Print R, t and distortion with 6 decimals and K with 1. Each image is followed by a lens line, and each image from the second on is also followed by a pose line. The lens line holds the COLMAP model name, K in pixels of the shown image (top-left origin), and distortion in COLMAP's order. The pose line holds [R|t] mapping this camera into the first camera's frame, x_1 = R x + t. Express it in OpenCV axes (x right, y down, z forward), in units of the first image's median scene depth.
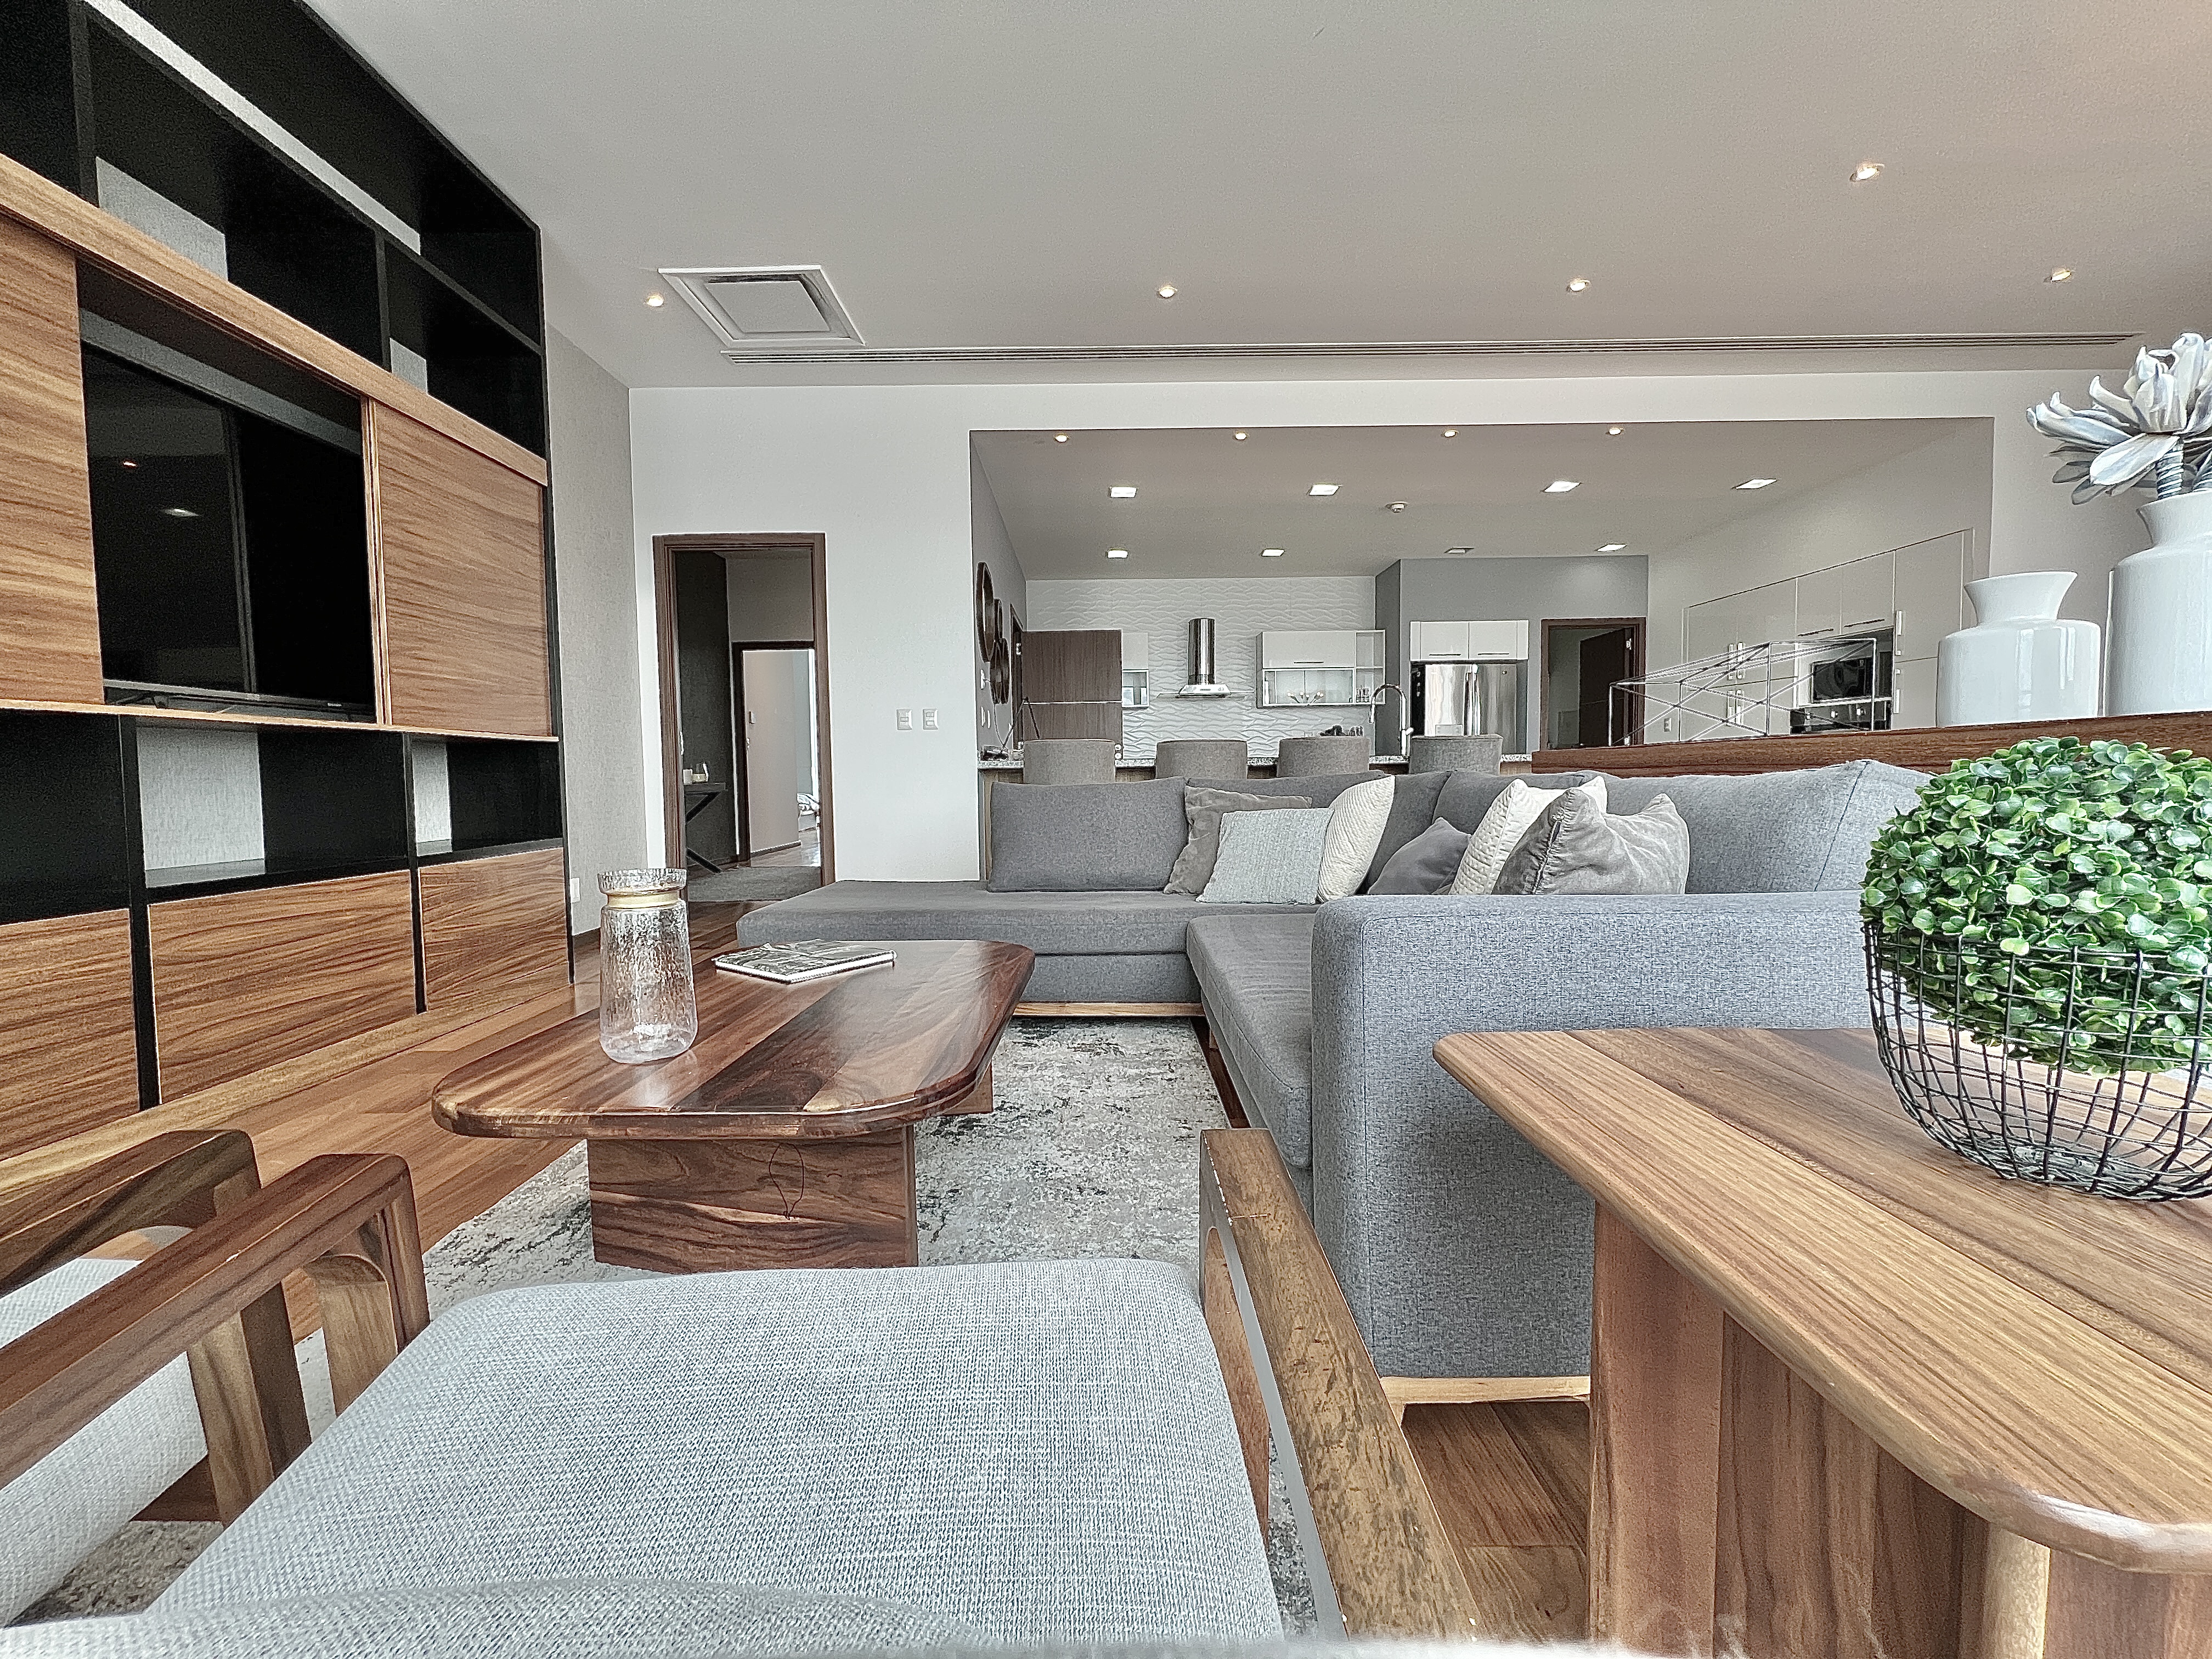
lens RADIAL K [[883.8, 0, 1103.6], [0, 883.8, 821.3], [0, 0, 1]] dist [-0.002826, 0.000635]
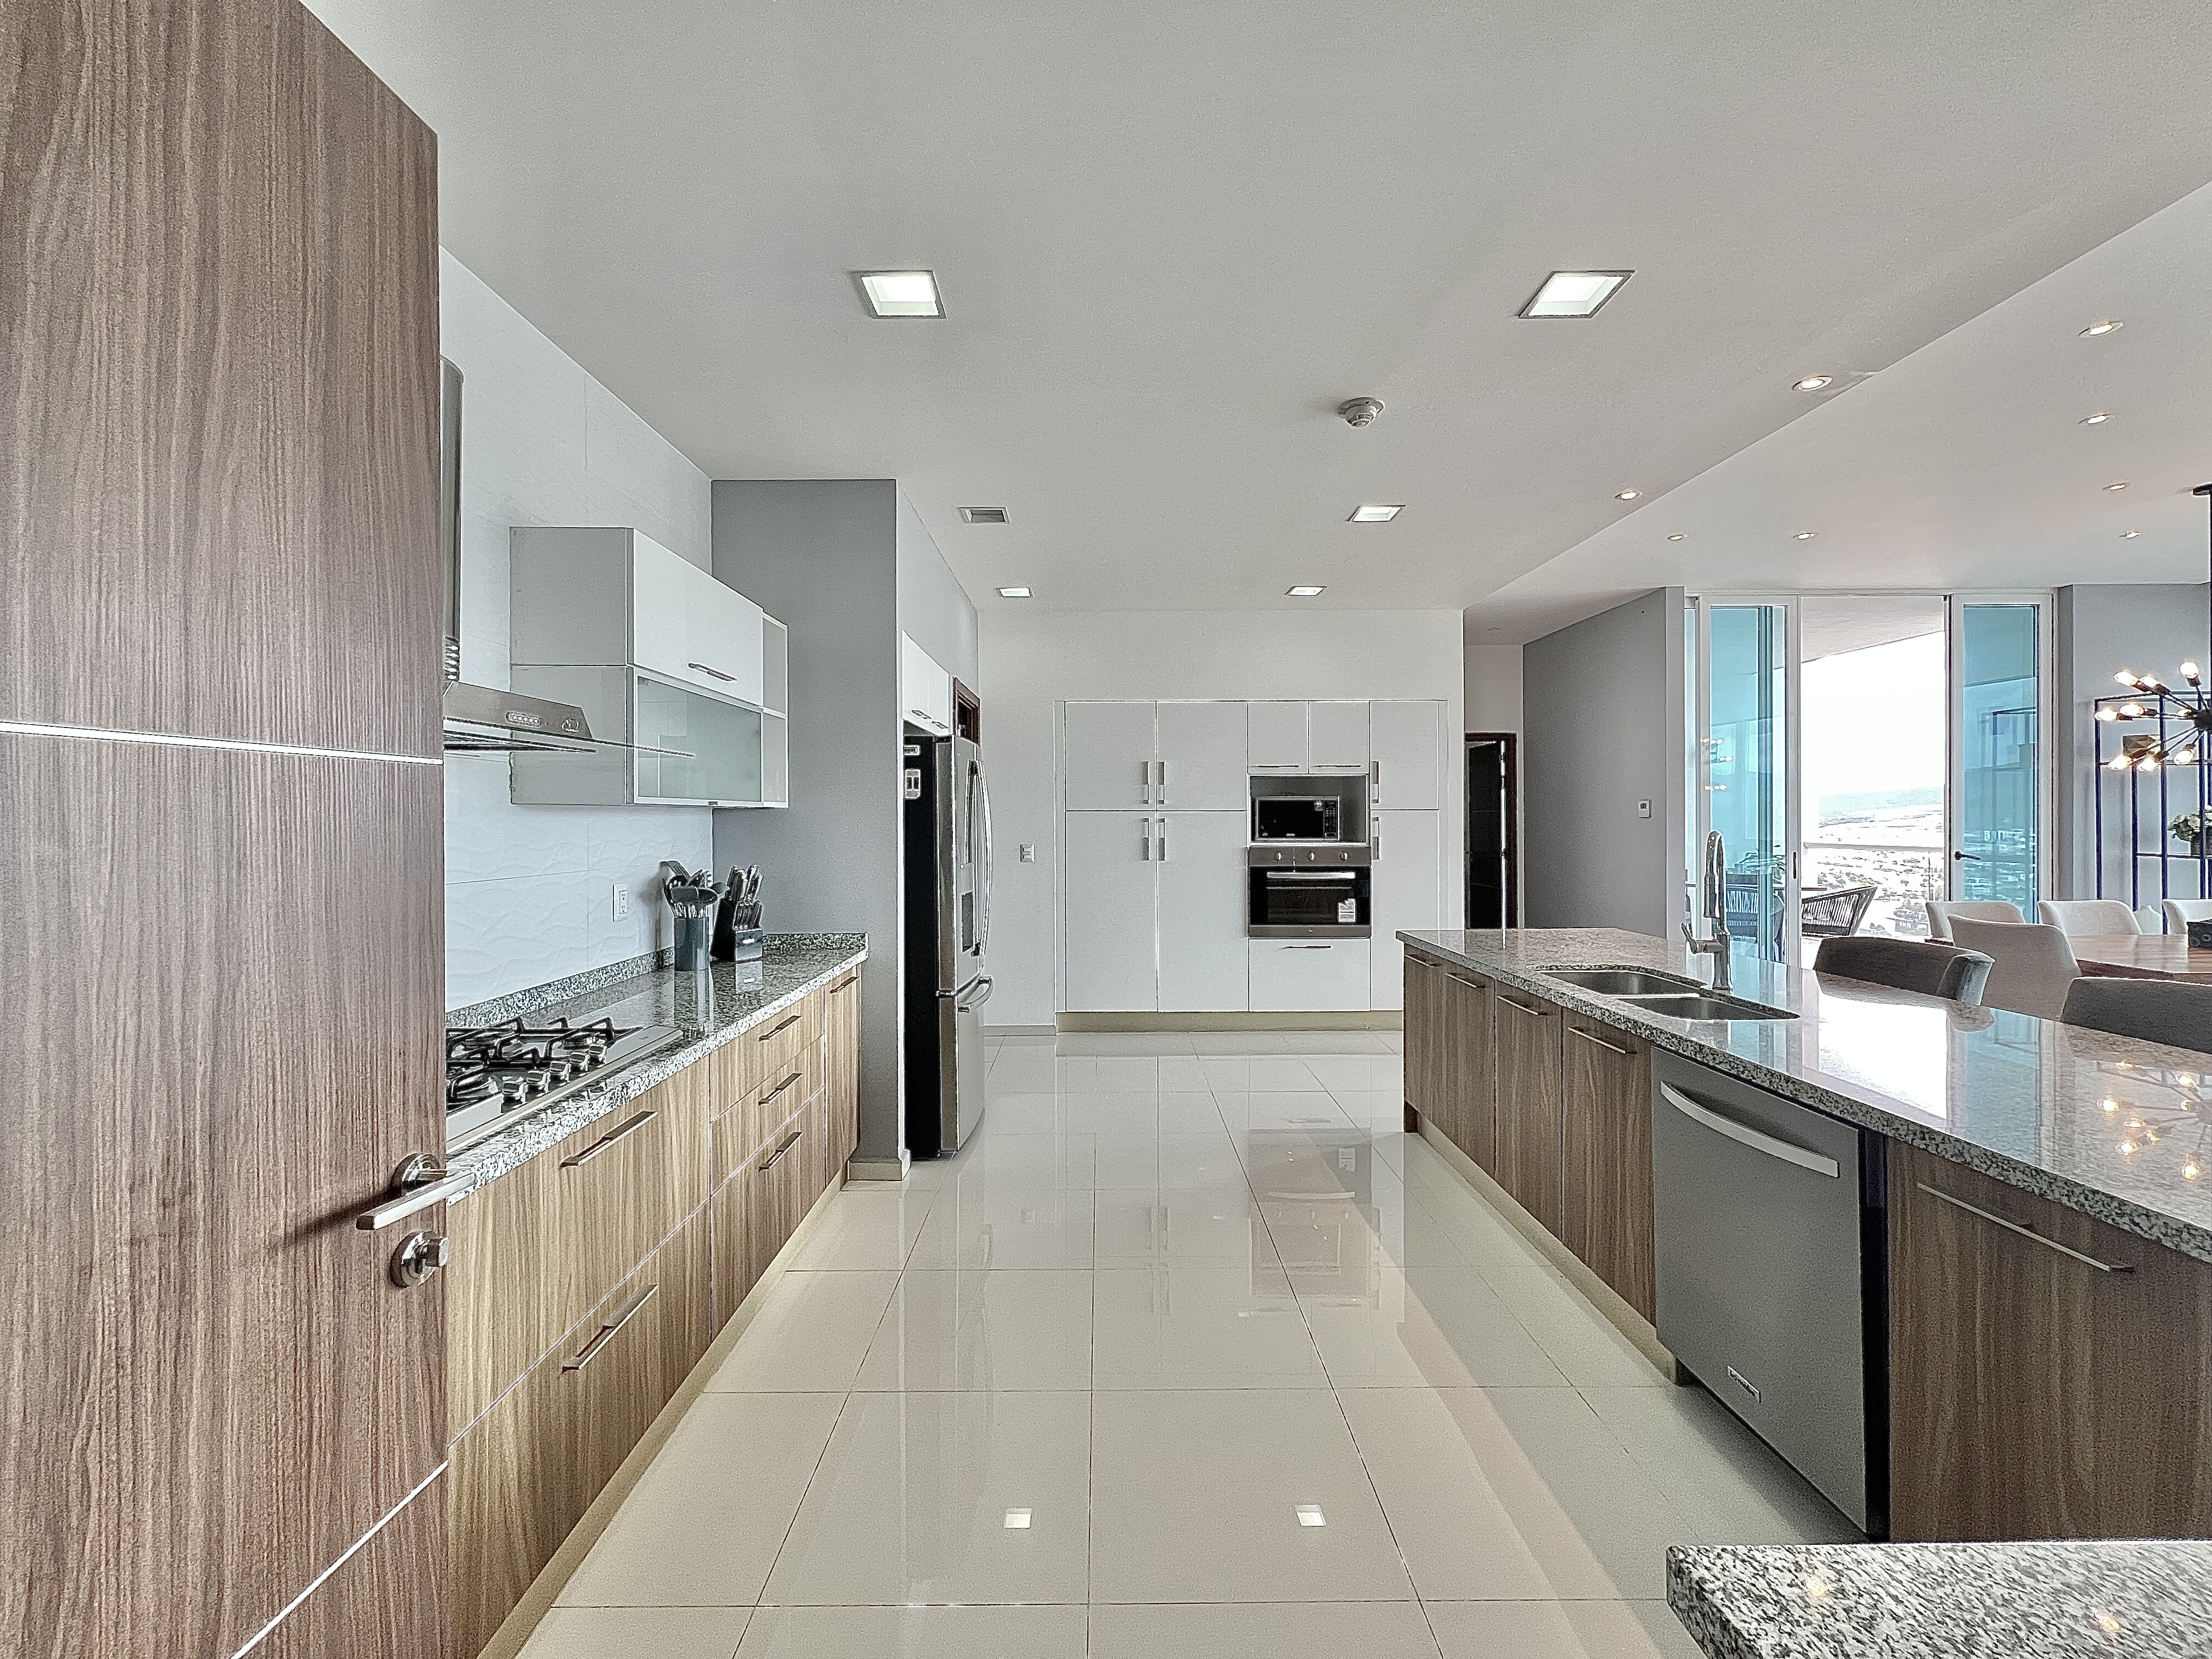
lens RADIAL K [[883.8, 0, 1103.5], [0, 883.8, 820.1], [0, 0, 1]] dist [-0.002826, 0.000635]
pose [[-0.000160, 0.013609, 0.999907, -0.146524], [0.059422, 0.998141, -0.013575, -0.196820], [-0.998233, 0.059414, -0.000968, 1.494265]]
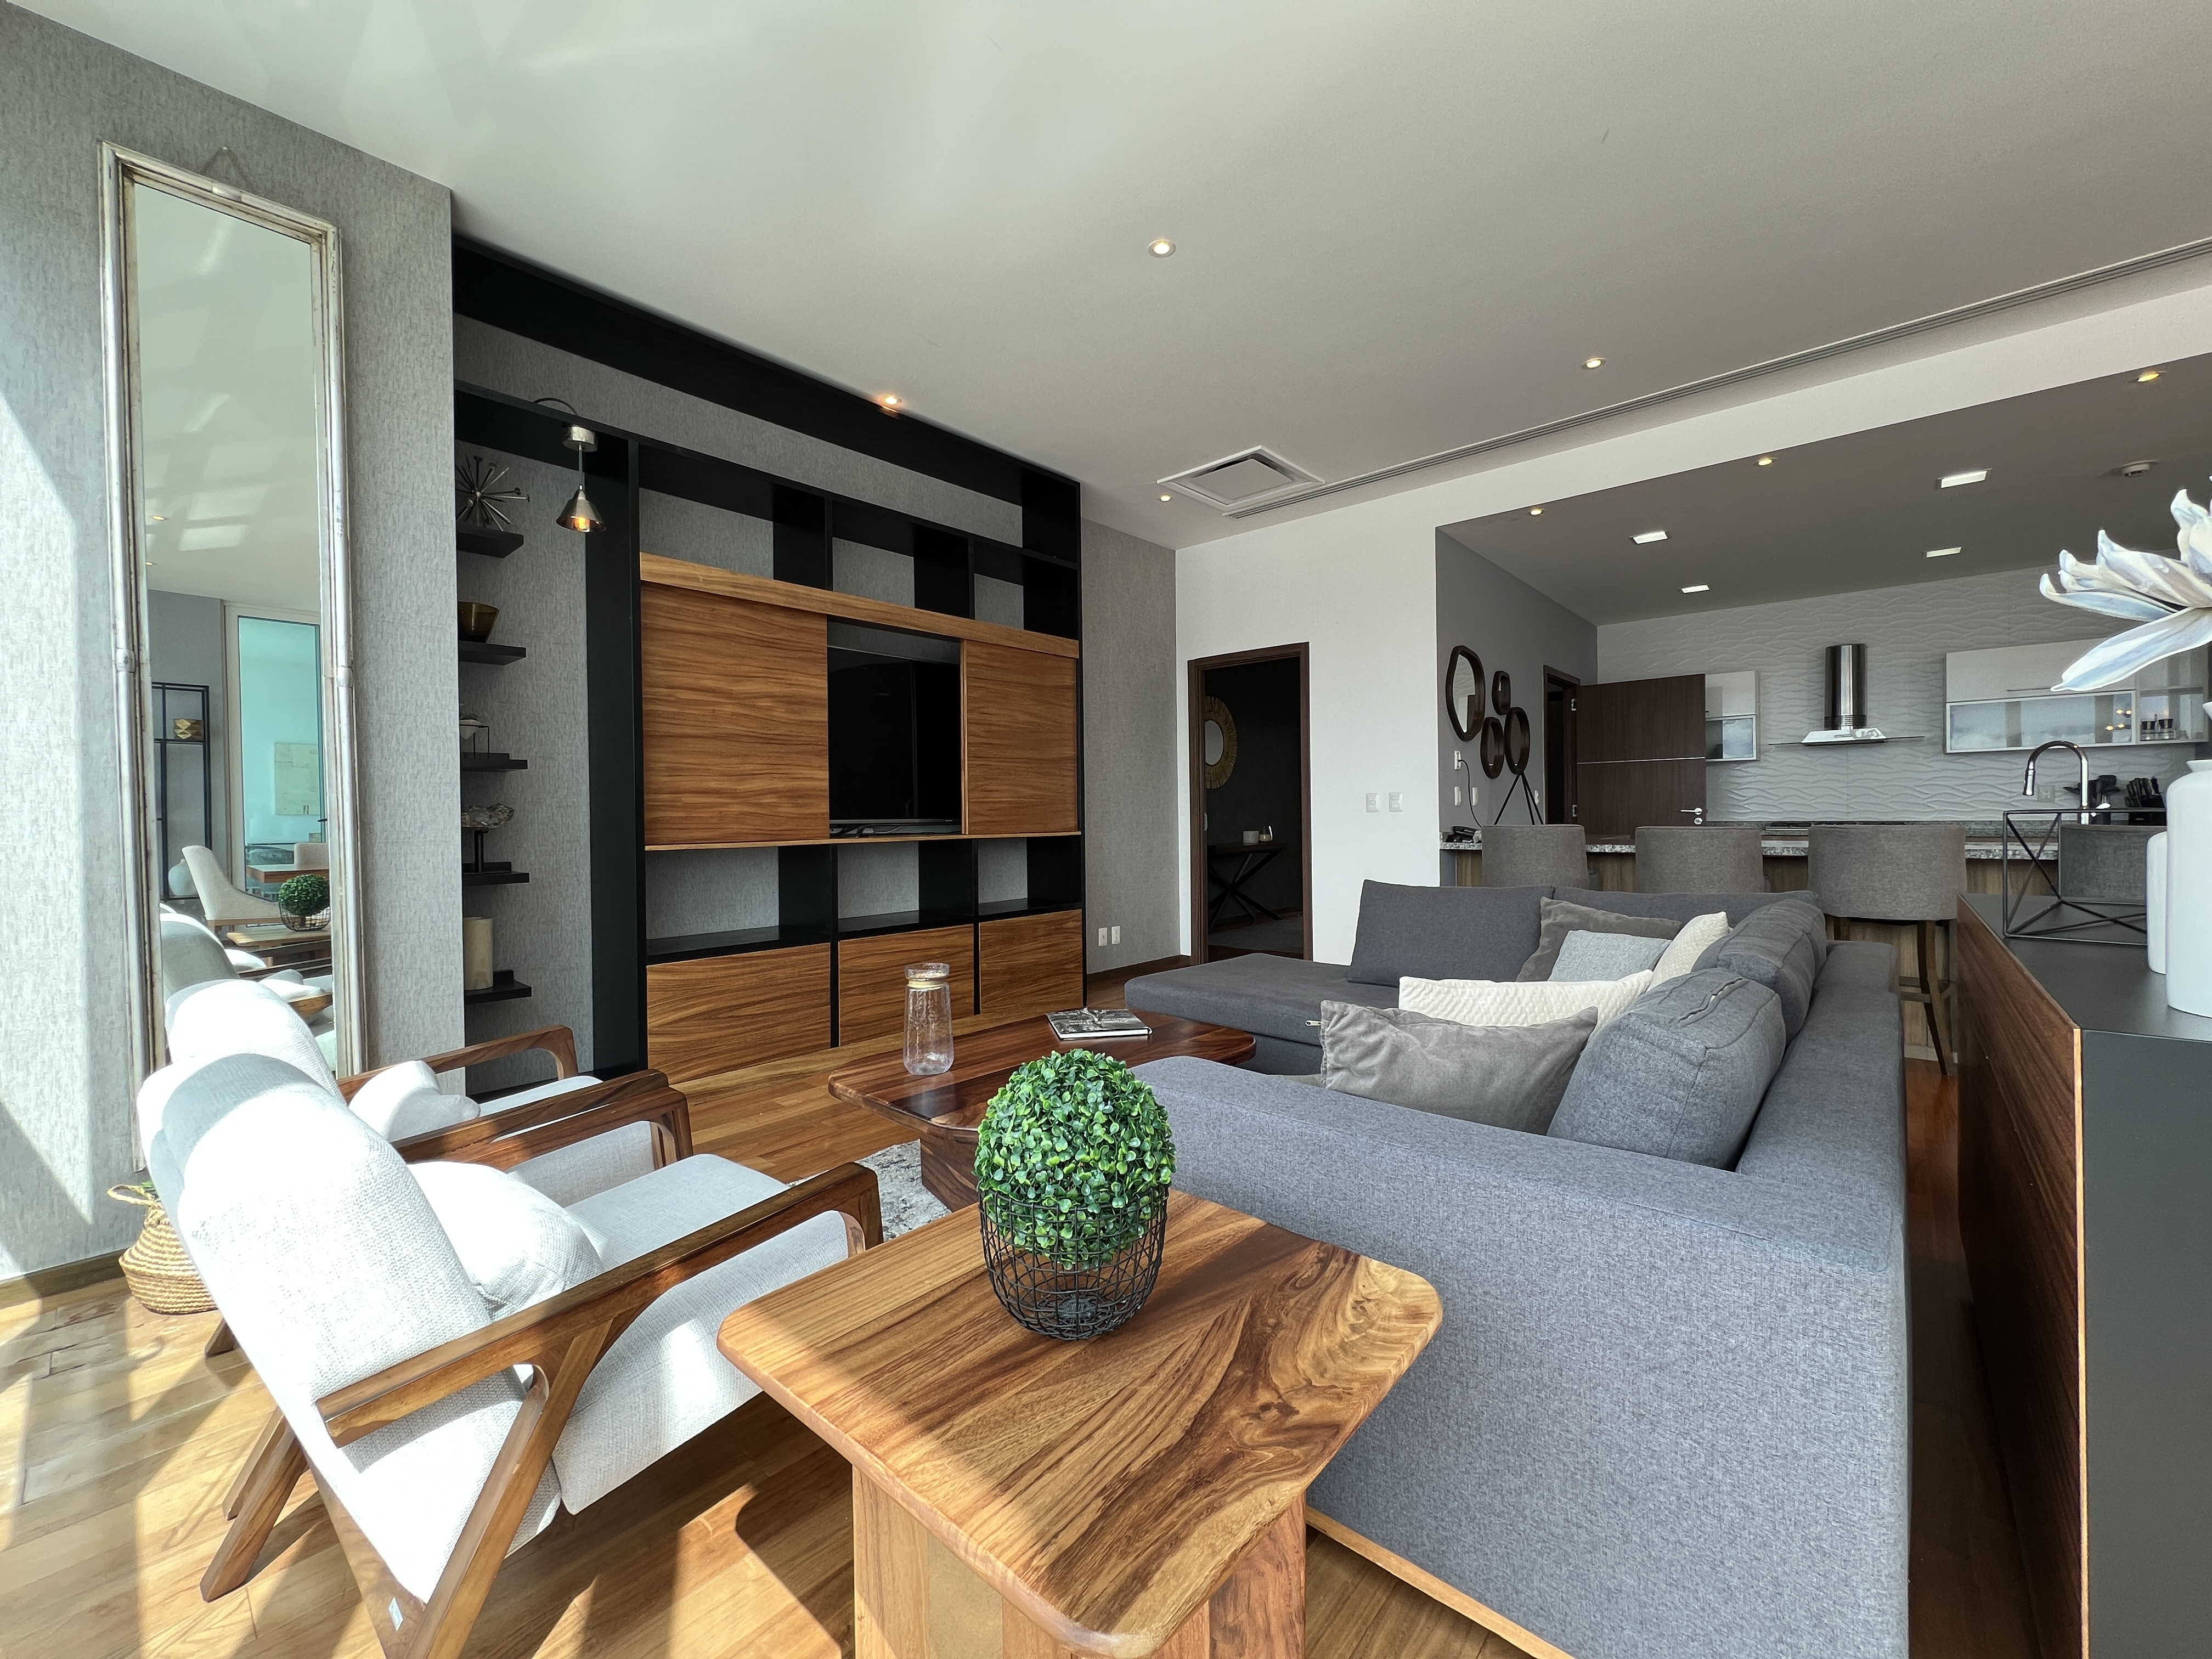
lens RADIAL K [[883.8, 0, 1106.0], [0, 883.8, 822.0], [0, 0, 1]] dist [-0.002826, 0.000635]
pose [[0.747133, 0.009464, -0.664608, 0.254021], [-0.033381, 0.999171, -0.023298, -0.055980], [0.663836, 0.039592, 0.746829, -0.026253]]
